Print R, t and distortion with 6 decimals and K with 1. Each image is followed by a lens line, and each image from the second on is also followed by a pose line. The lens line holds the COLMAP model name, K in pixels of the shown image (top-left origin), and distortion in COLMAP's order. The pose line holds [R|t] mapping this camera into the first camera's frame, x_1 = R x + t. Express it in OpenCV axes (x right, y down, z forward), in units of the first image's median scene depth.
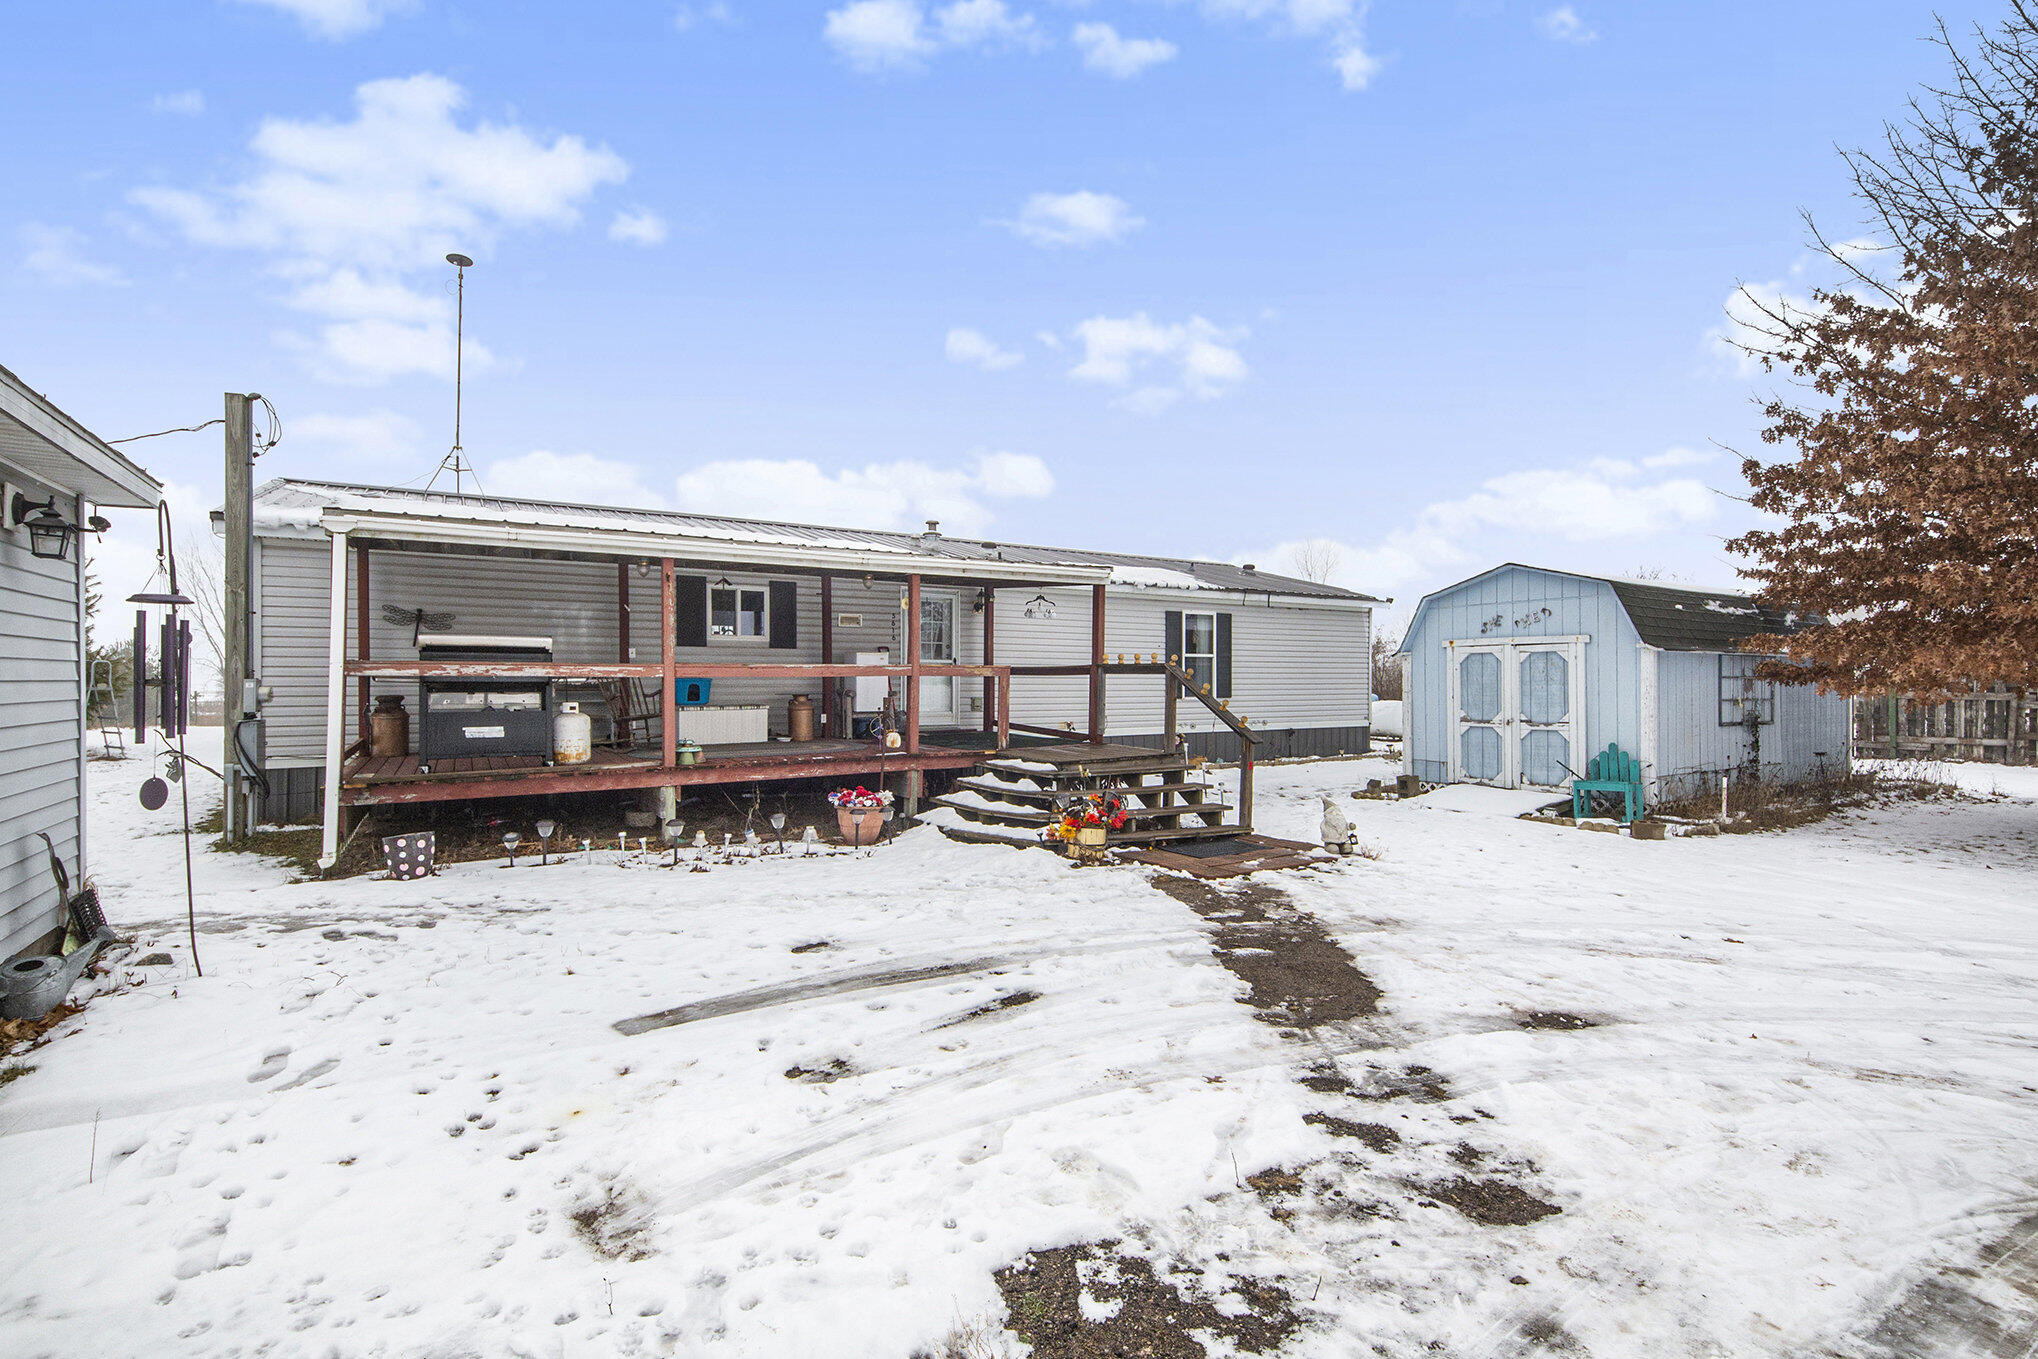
lens RADIAL K [[909.1, 0, 1009.2], [0, 909.1, 683.7], [0, 0, 1]] dist [0.037485, -0.034085]
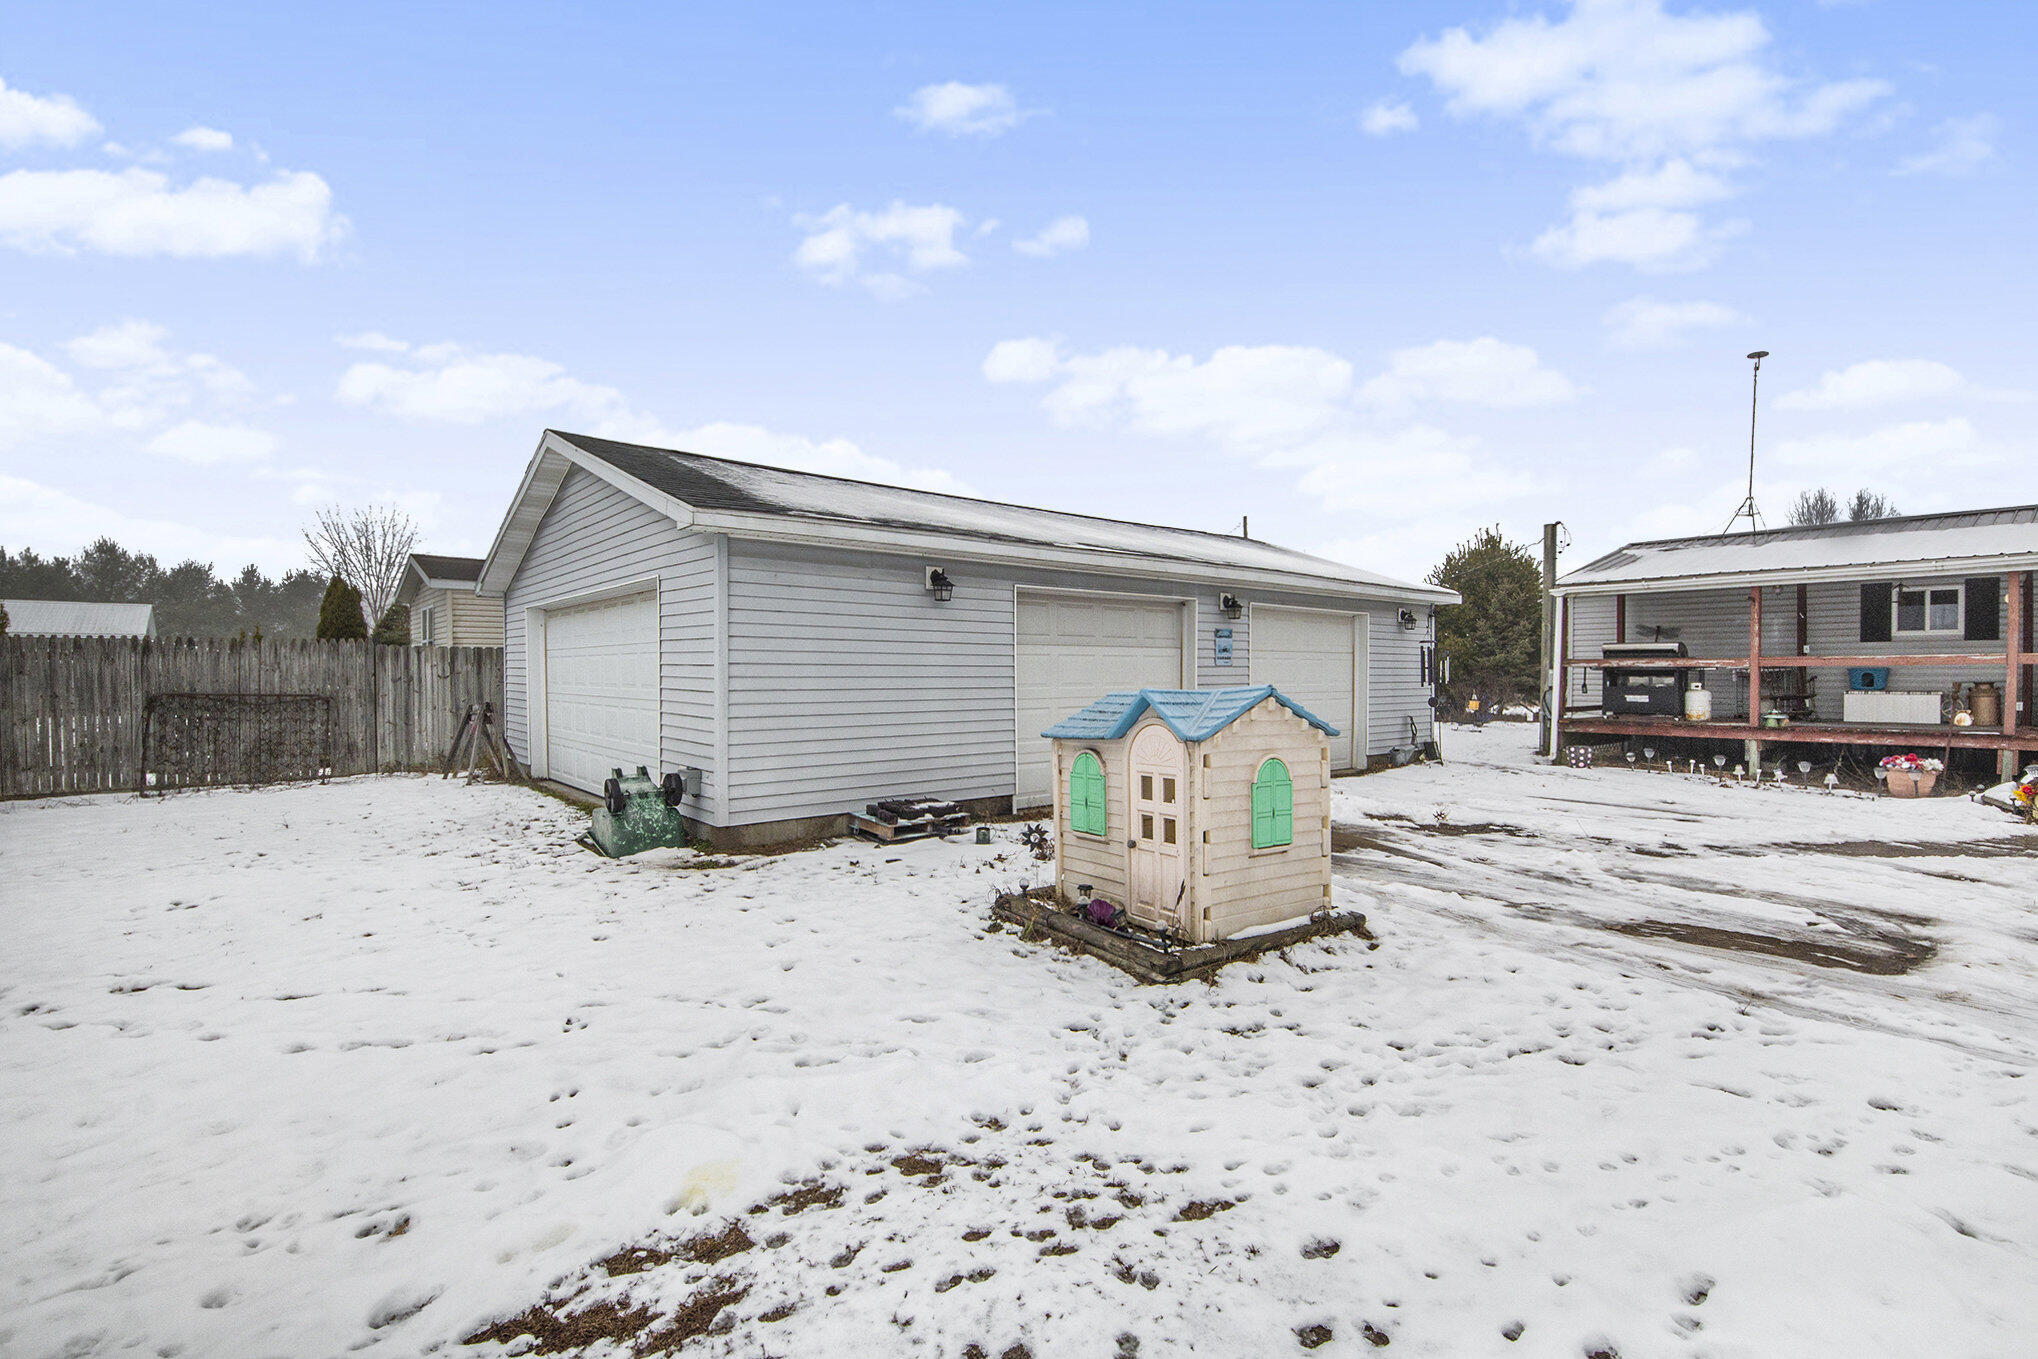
lens RADIAL K [[909.1, 0, 1009.2], [0, 909.1, 683.7], [0, 0, 1]] dist [0.037485, -0.034085]
pose [[0.126888, 0.010414, -0.991862, 0.820852], [-0.007022, 0.999929, 0.009600, 0.012998], [0.991892, 0.005747, 0.126953, -0.336813]]
